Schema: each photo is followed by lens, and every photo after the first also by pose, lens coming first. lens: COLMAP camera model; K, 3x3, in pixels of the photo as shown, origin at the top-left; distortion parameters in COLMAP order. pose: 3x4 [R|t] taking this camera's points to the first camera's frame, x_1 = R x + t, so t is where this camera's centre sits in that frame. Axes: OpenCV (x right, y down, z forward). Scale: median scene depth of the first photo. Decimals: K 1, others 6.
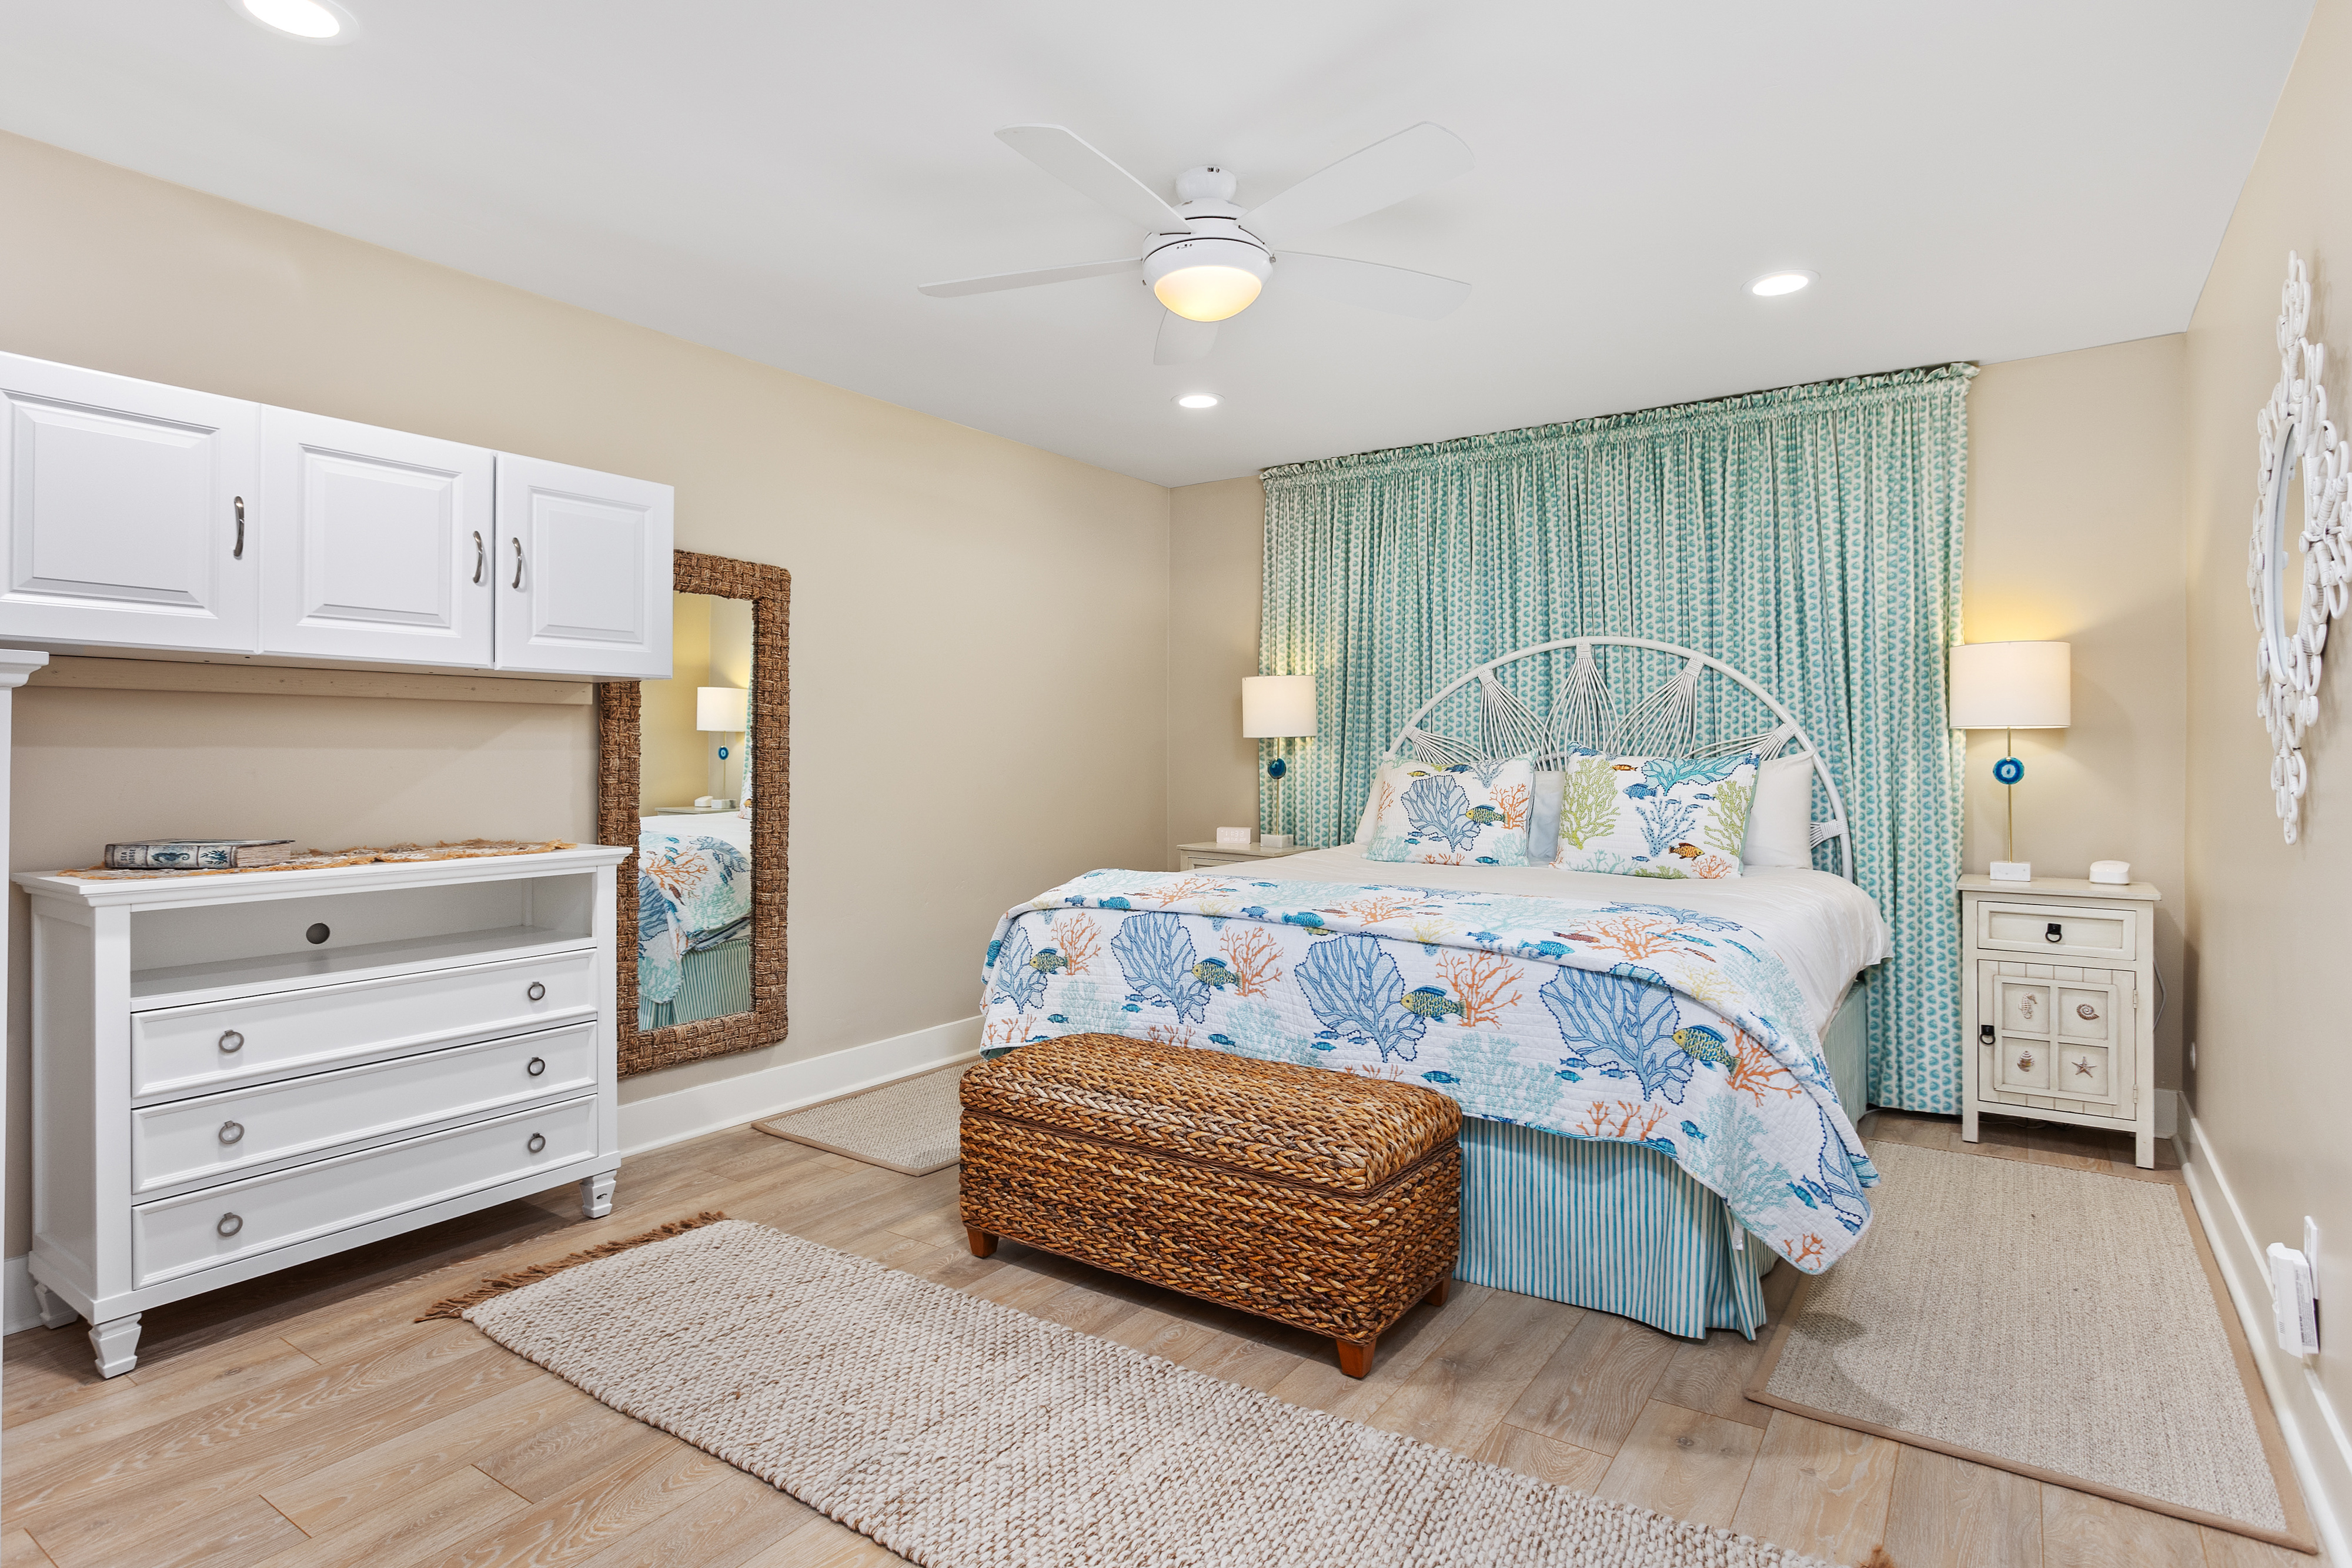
lens RADIAL K [[1233.5, 0, 1208.7], [0, 1233.5, 759.0], [0, 0, 1]] dist [-0.021225, 0.021345]
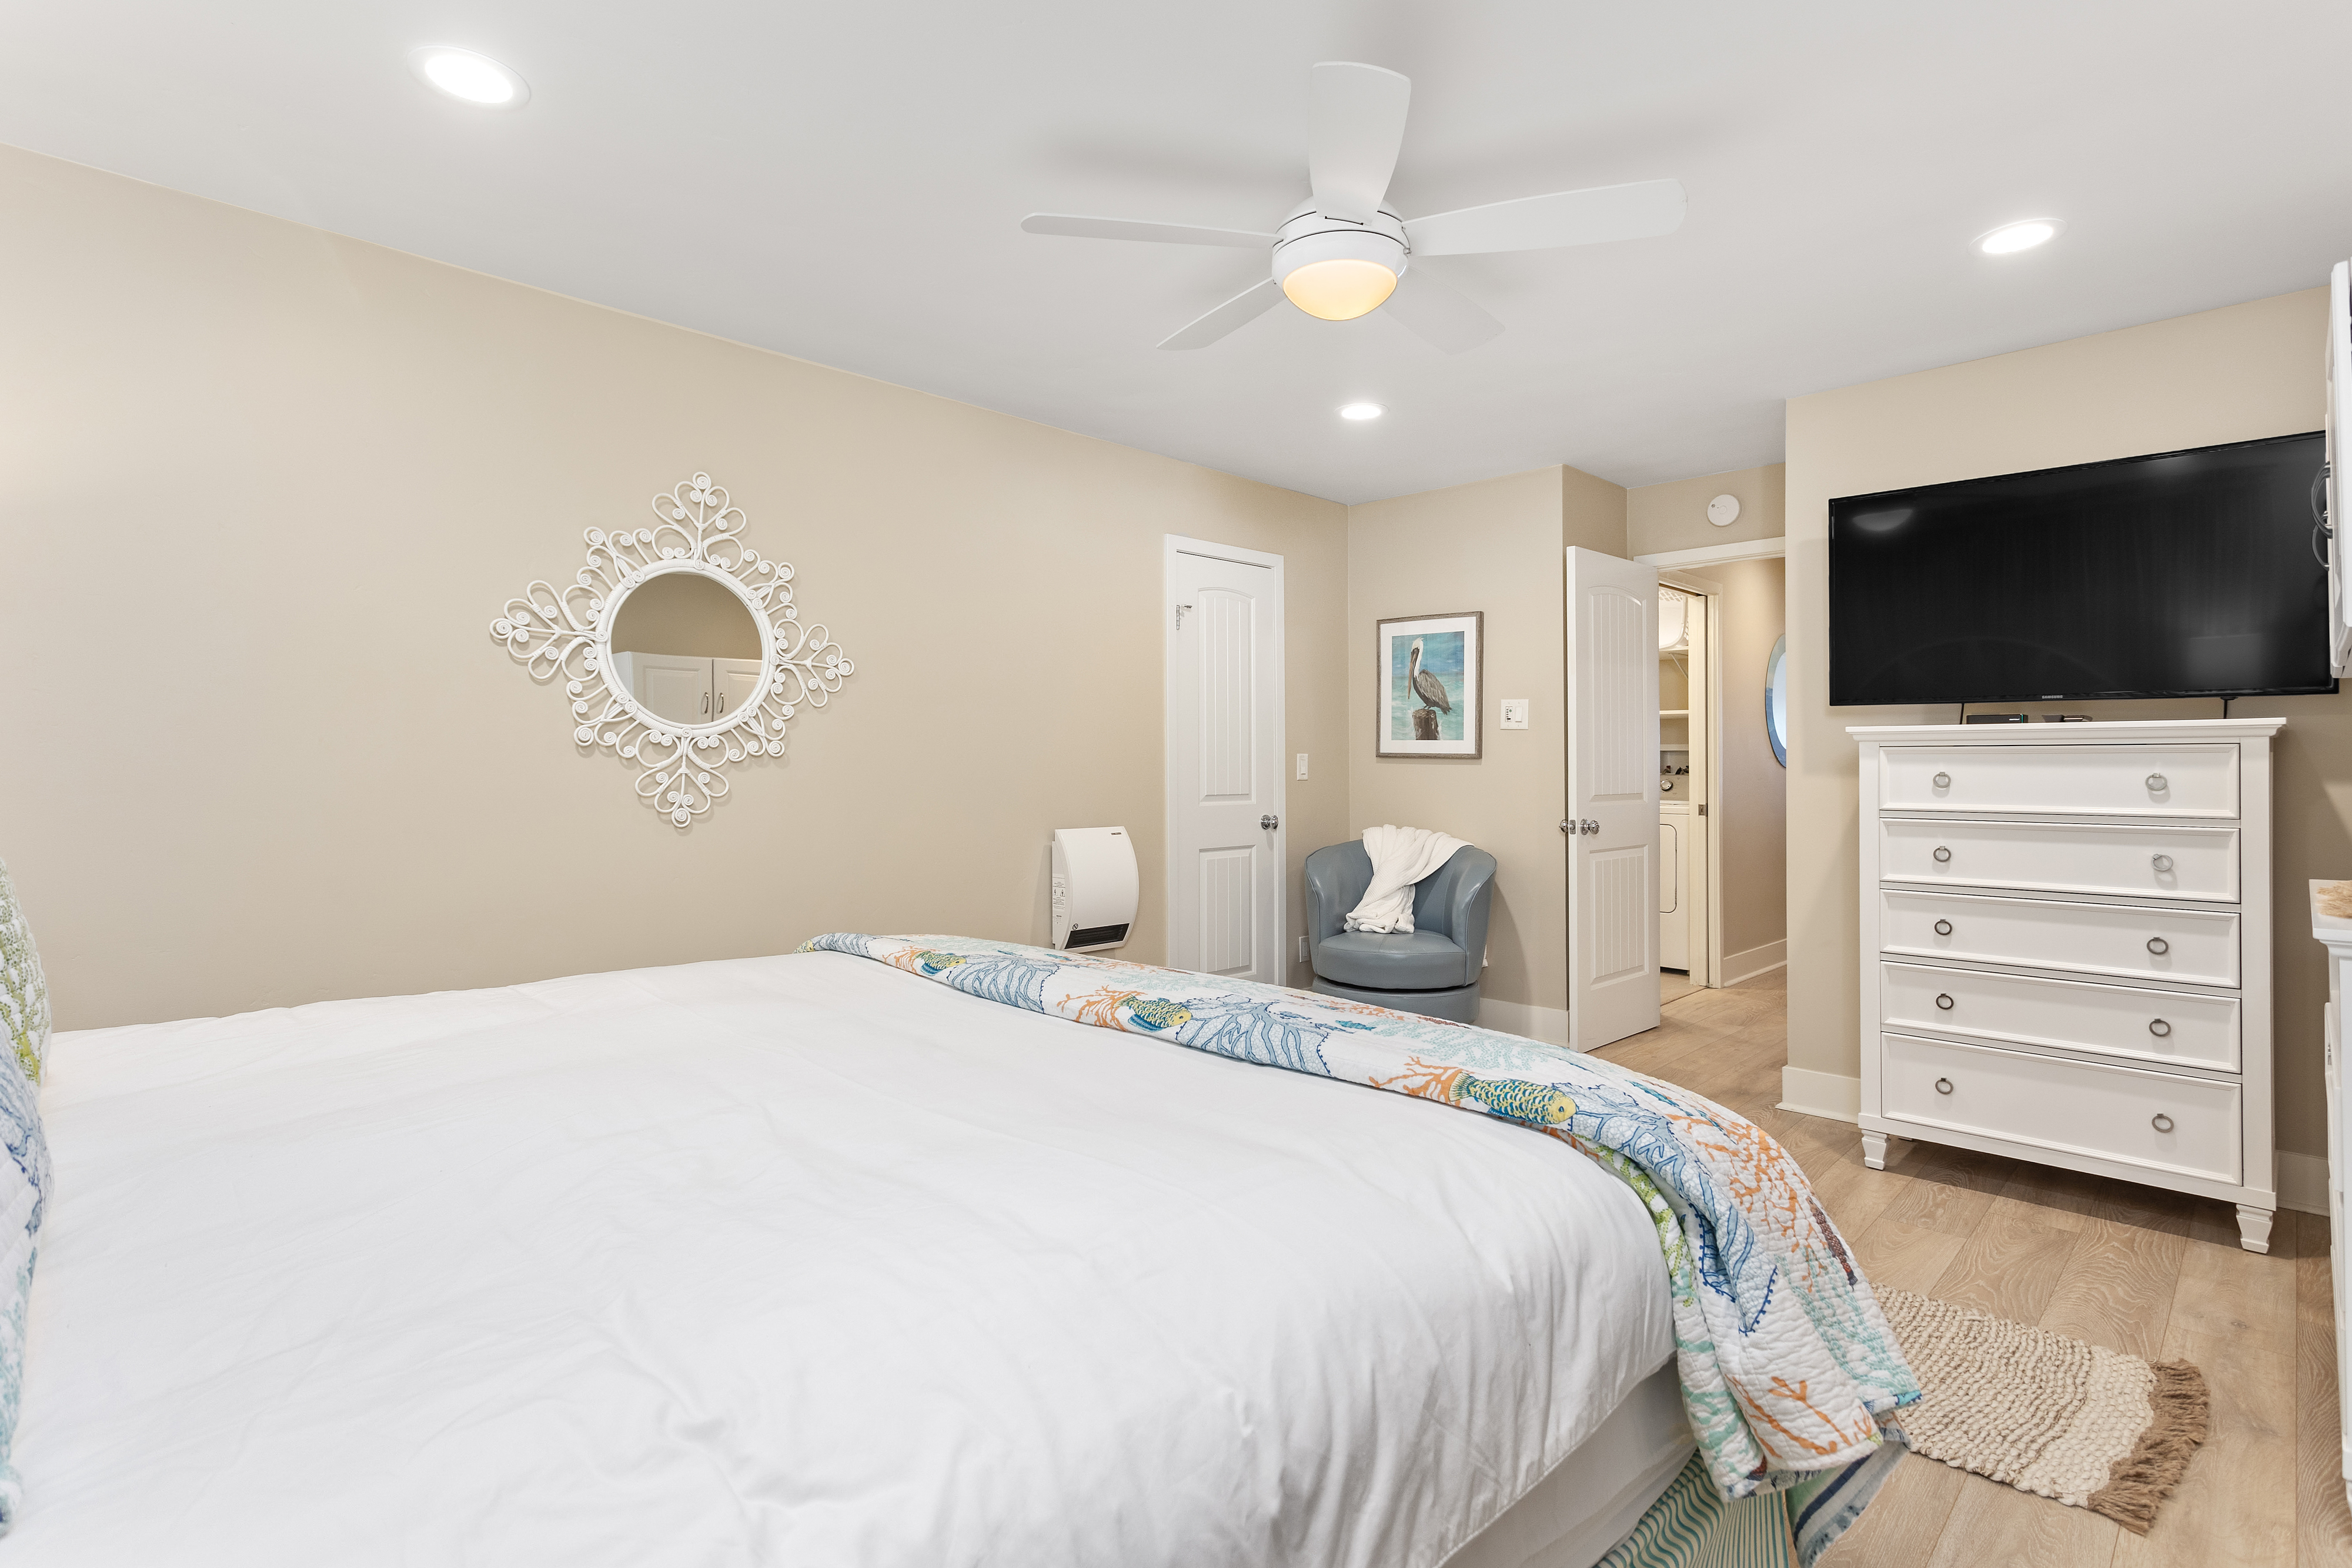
lens RADIAL K [[1124.9, 0, 1169.5], [0, 1124.9, 776.3], [0, 0, 1]] dist [0.000209, 0.000920]
pose [[-0.978747, -0.000019, 0.205074, -0.045442], [0.001680, 0.999966, 0.008109, -0.005957], [-0.205067, 0.008282, -0.978713, 1.775519]]
